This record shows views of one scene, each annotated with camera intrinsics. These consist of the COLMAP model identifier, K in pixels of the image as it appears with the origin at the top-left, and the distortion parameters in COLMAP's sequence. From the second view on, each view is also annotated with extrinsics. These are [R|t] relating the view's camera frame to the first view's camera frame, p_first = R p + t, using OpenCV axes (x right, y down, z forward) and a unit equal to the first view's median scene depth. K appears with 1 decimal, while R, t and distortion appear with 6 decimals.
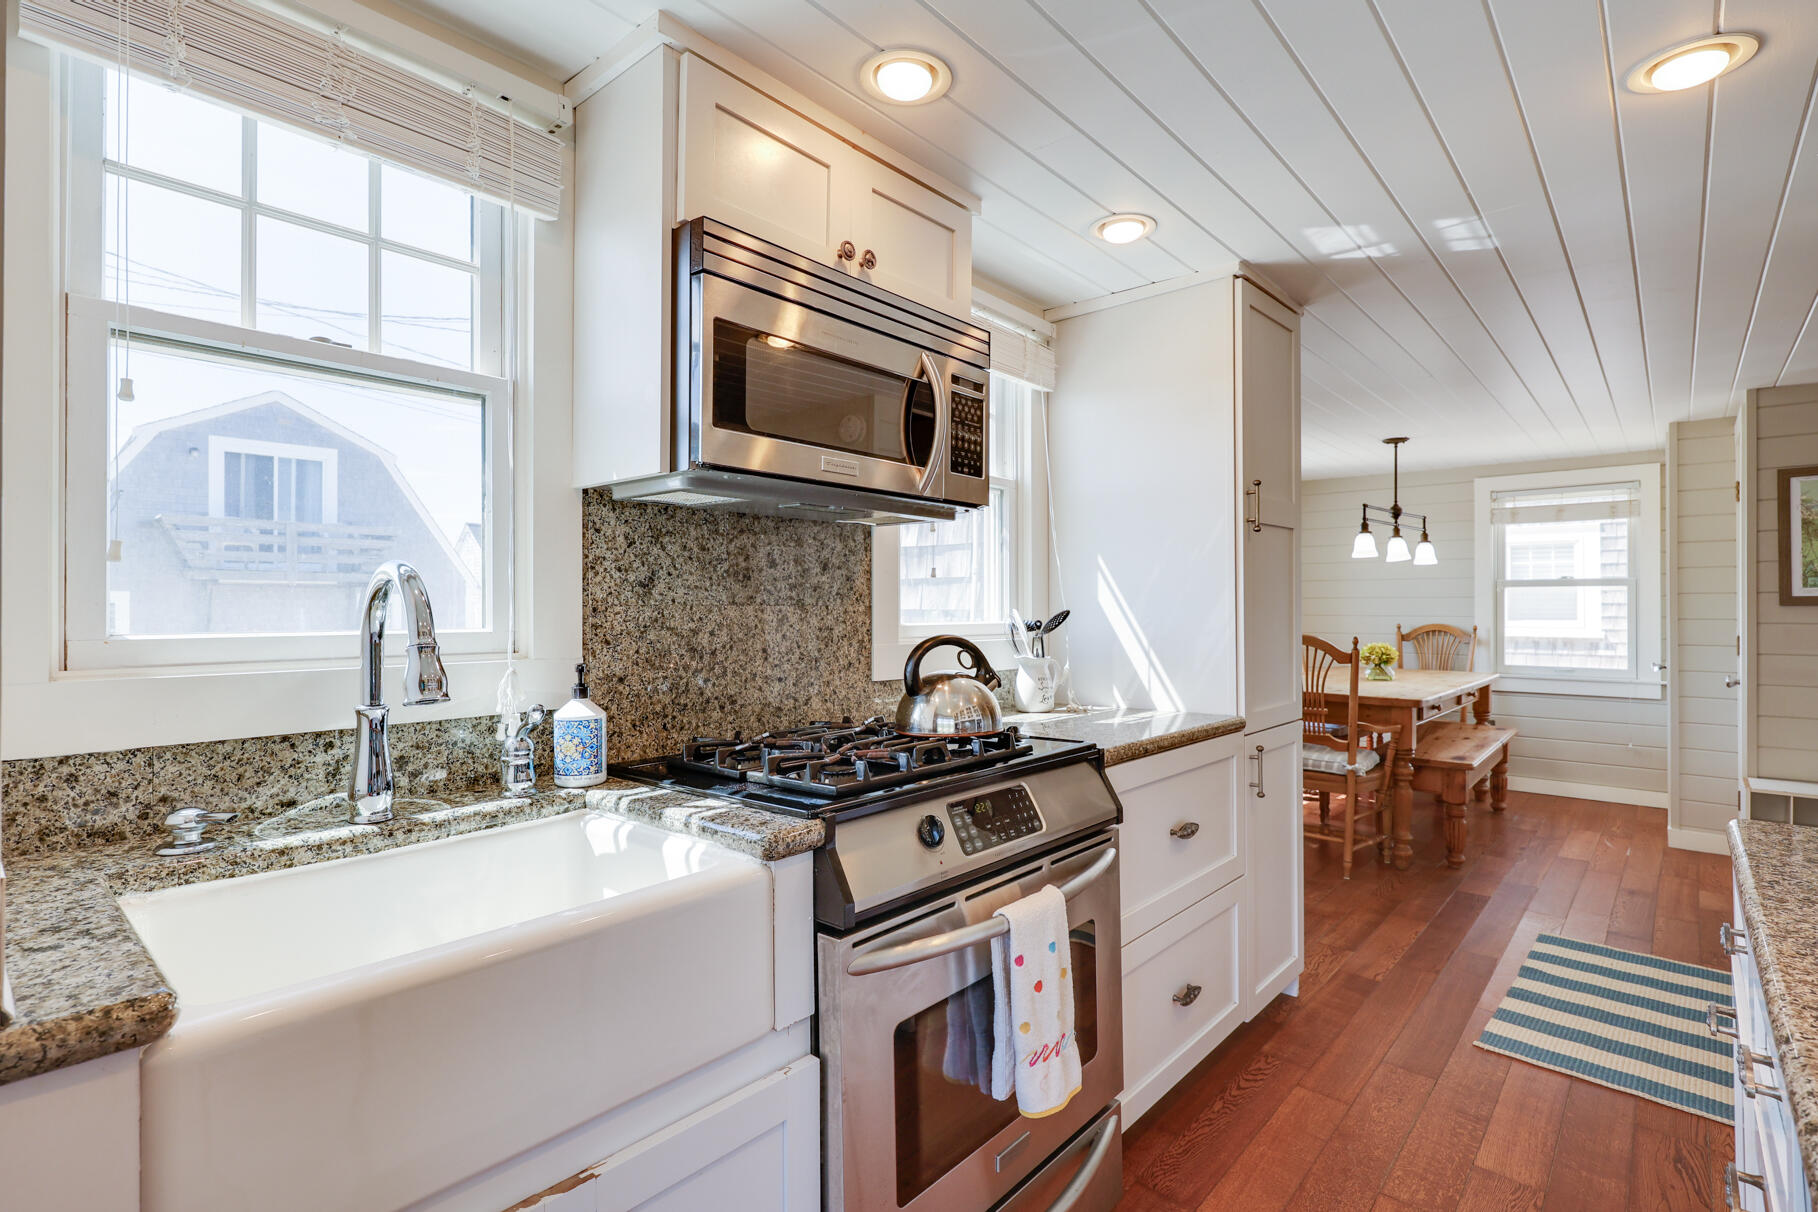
lens RADIAL K [[856.1, 0, 907.1], [0, 856.1, 604.2], [0, 0, 1]] dist [0.001243, -0.000812]
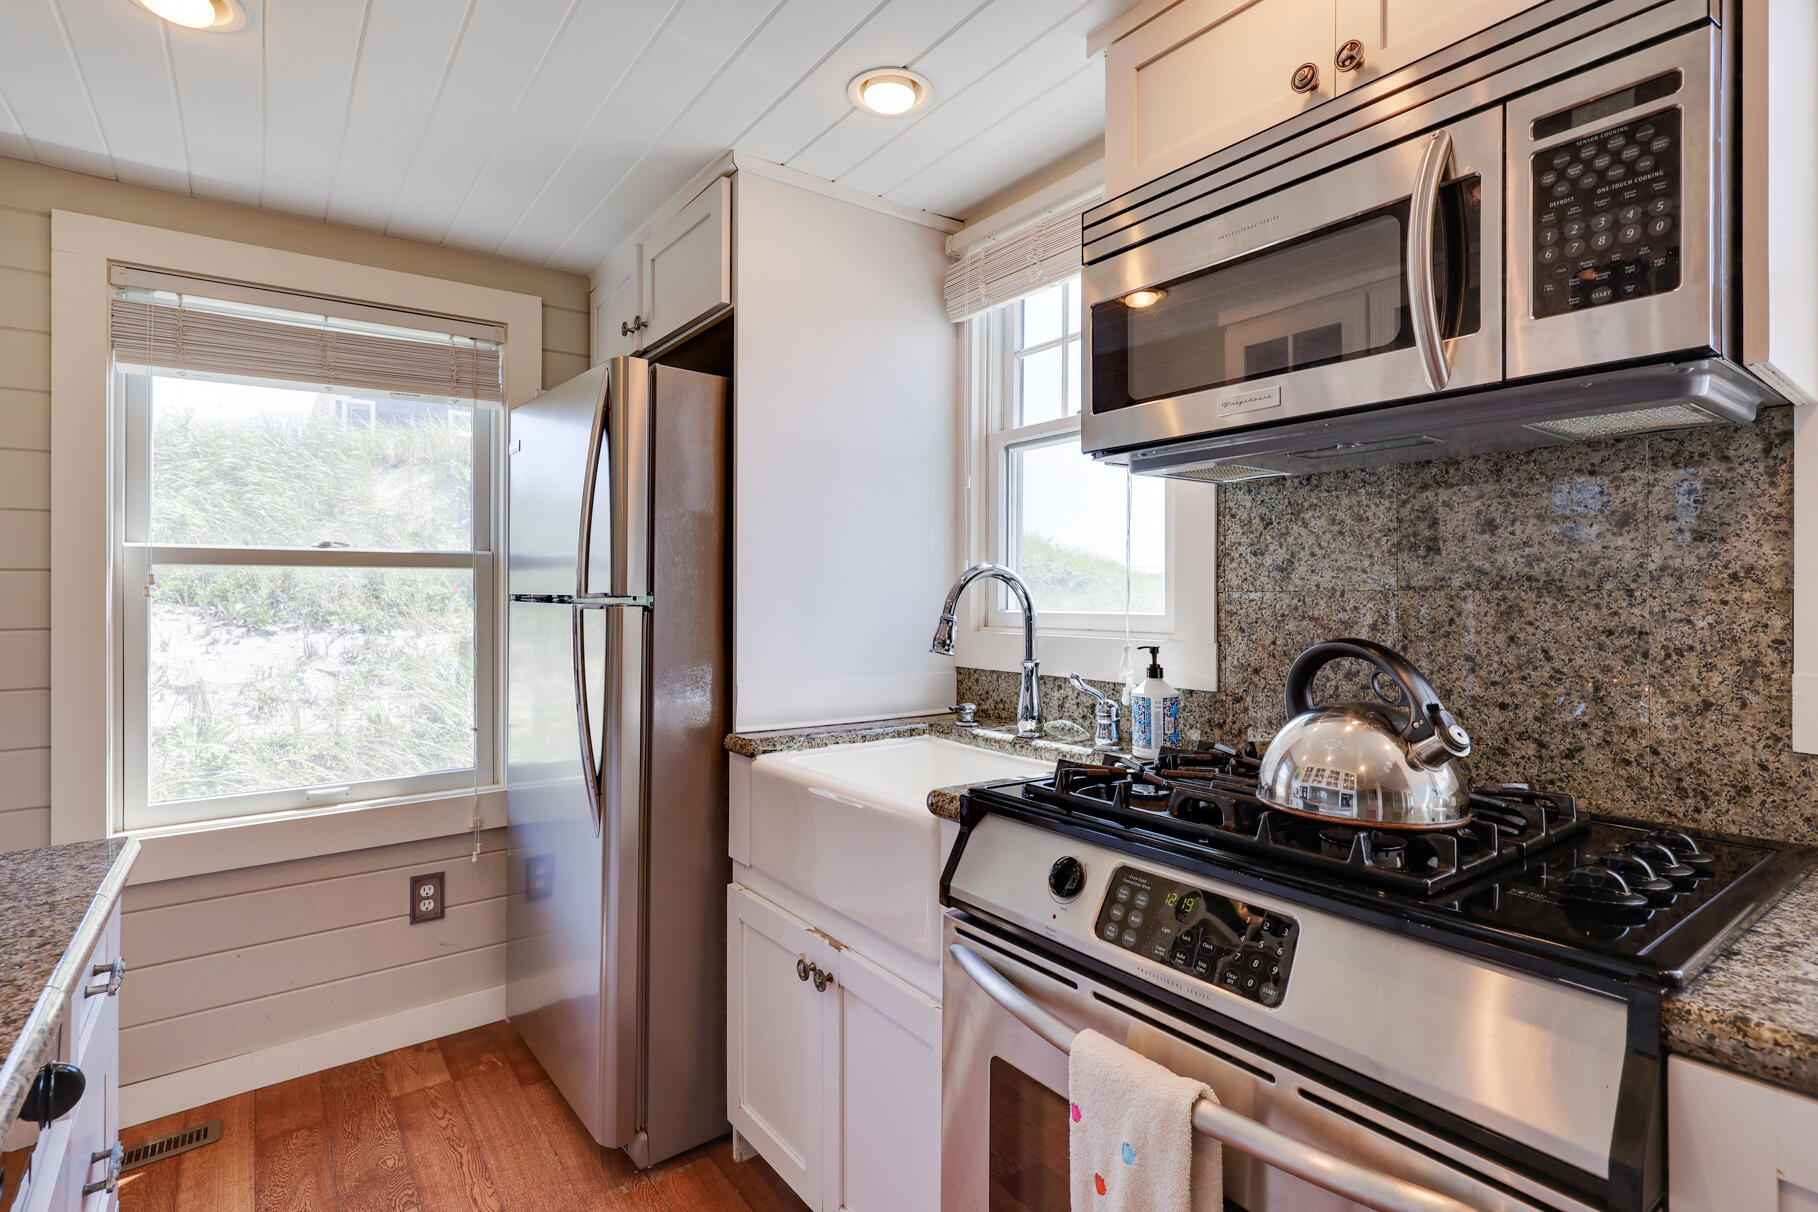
lens RADIAL K [[874.4, 0, 909.5], [0, 874.4, 593.1], [0, 0, 1]] dist [-0.000689, 0.001261]
pose [[-0.199284, -0.004210, -0.979933, 0.564548], [0.003324, 0.999982, -0.004973, 0.005146], [0.979936, -0.004248, -0.199267, 0.679442]]
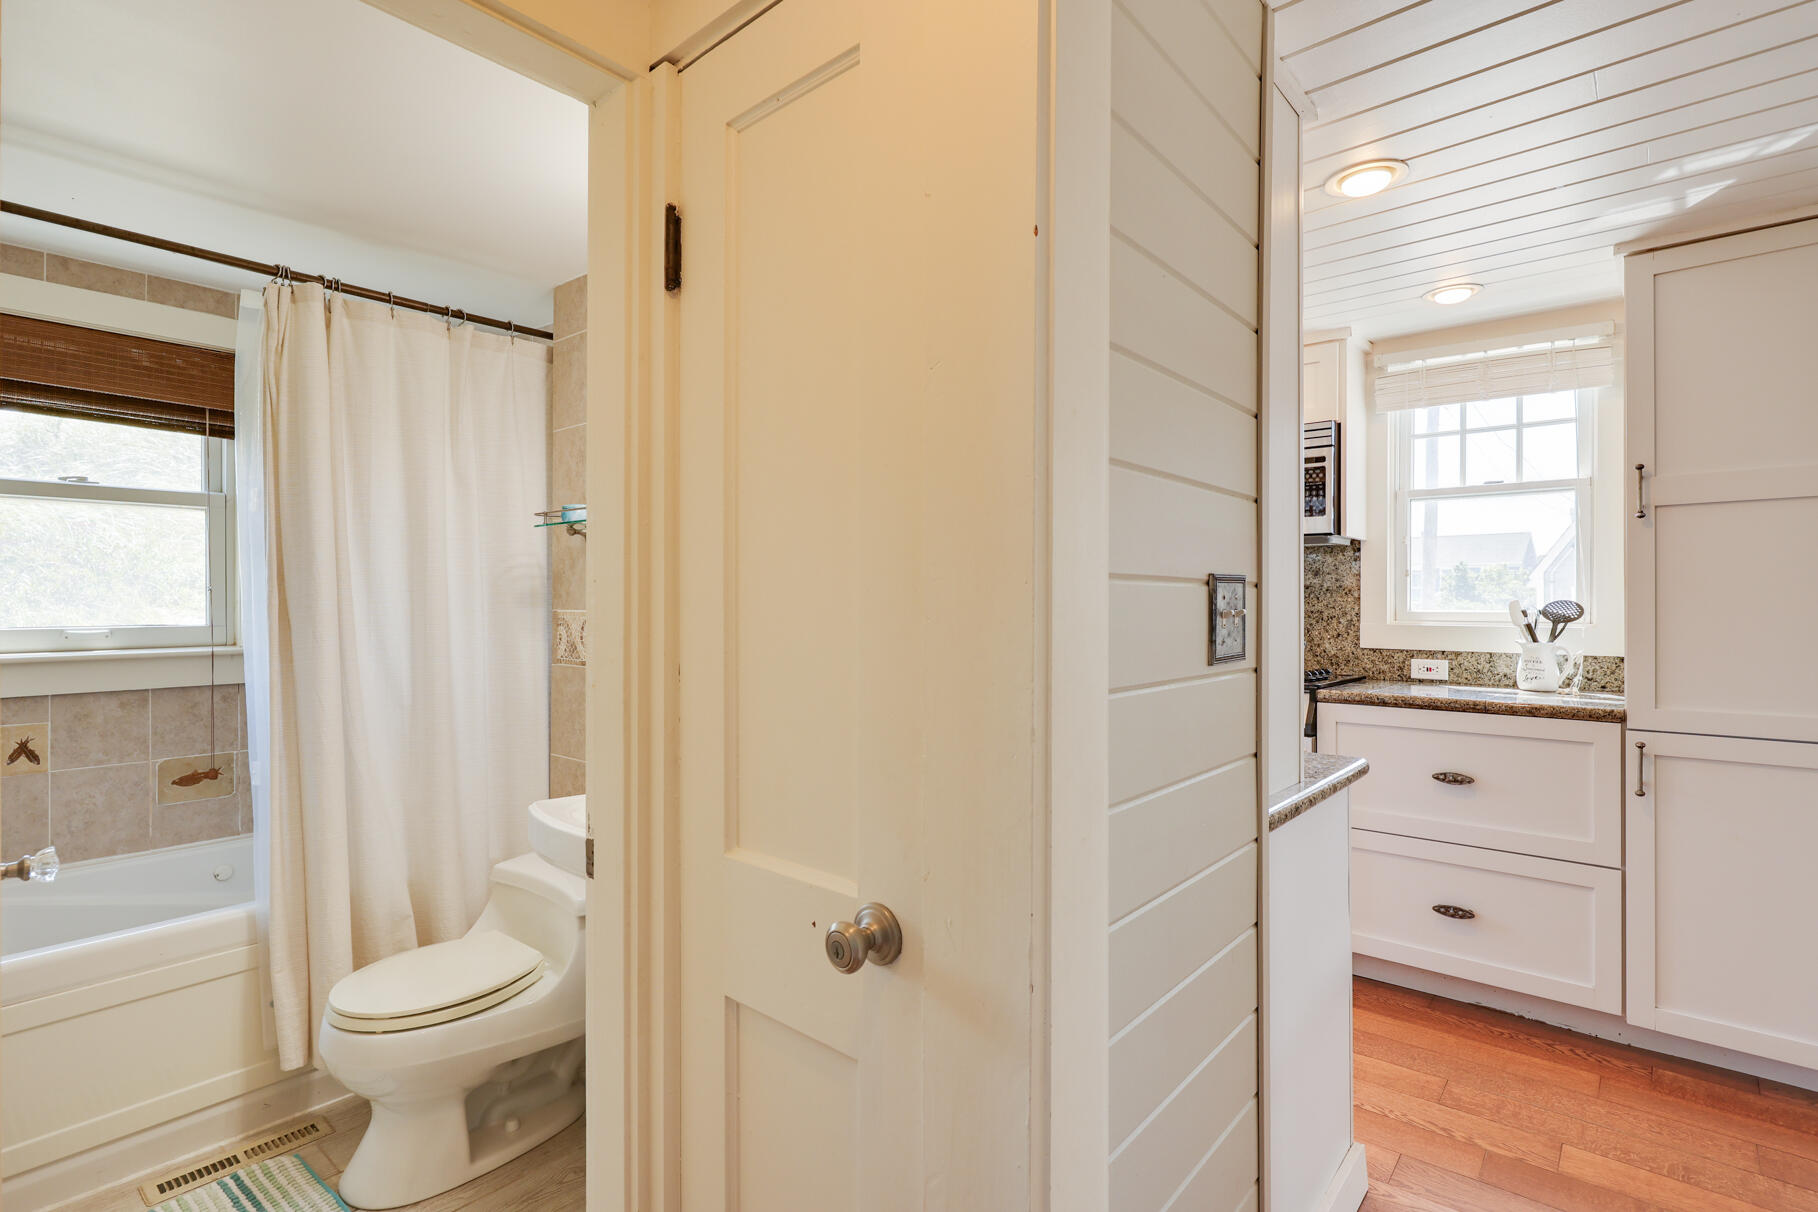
lens RADIAL K [[874.4, 0, 918.1], [0, 874.4, 601.1], [0, 0, 1]] dist [-0.000689, 0.001261]
pose [[0.021467, 0.003003, -0.999765, 1.598521], [0.005583, 0.999980, 0.003124, -0.000514], [0.999754, -0.005649, 0.021450, 0.210919]]
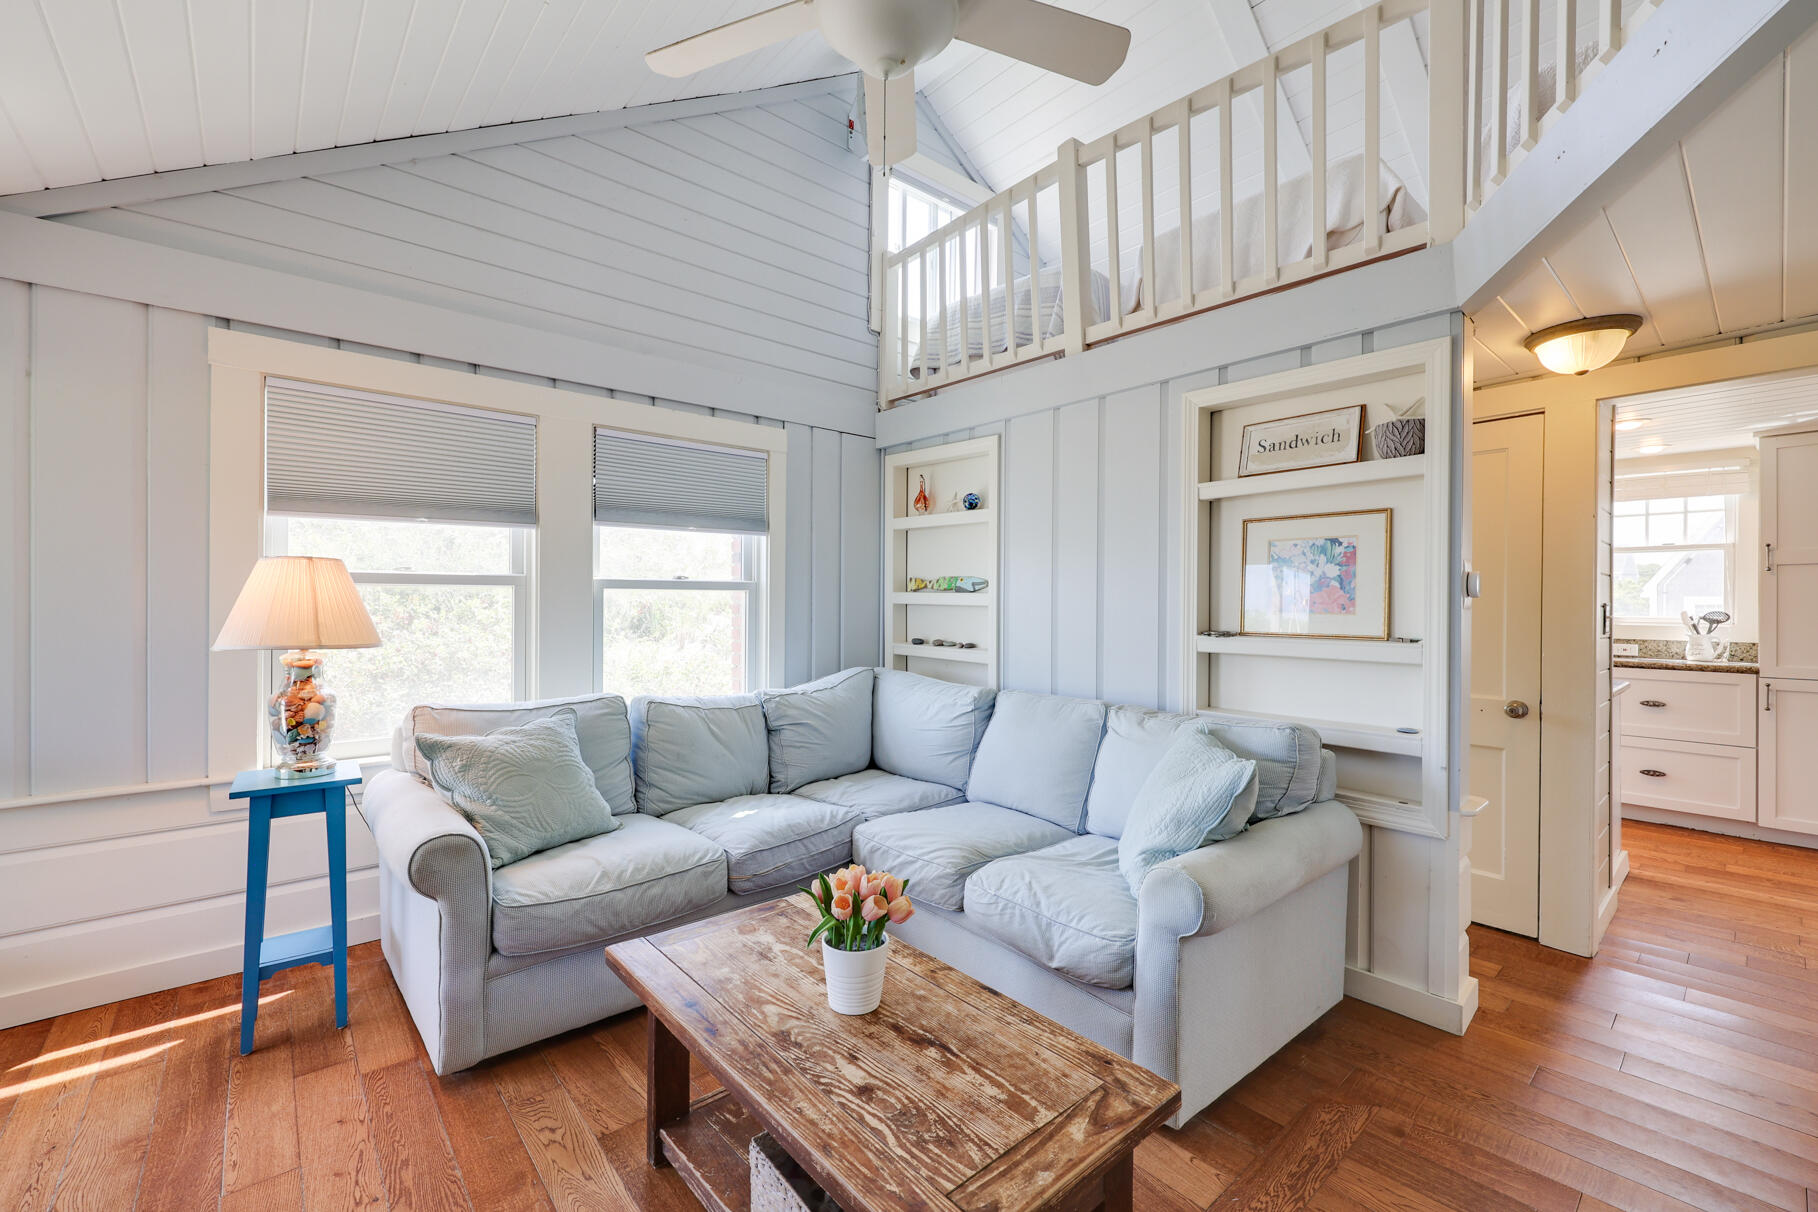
lens RADIAL K [[753.9, 0, 916.4], [0, 753.9, 602.5], [0, 0, 1]] dist [-0.000213, 0.001376]
pose [[-0.120296, 0.001633, -0.992737, 2.686726], [-0.000063, 0.999999, 0.001653, -0.020482], [0.992738, 0.000261, -0.120295, -0.777707]]
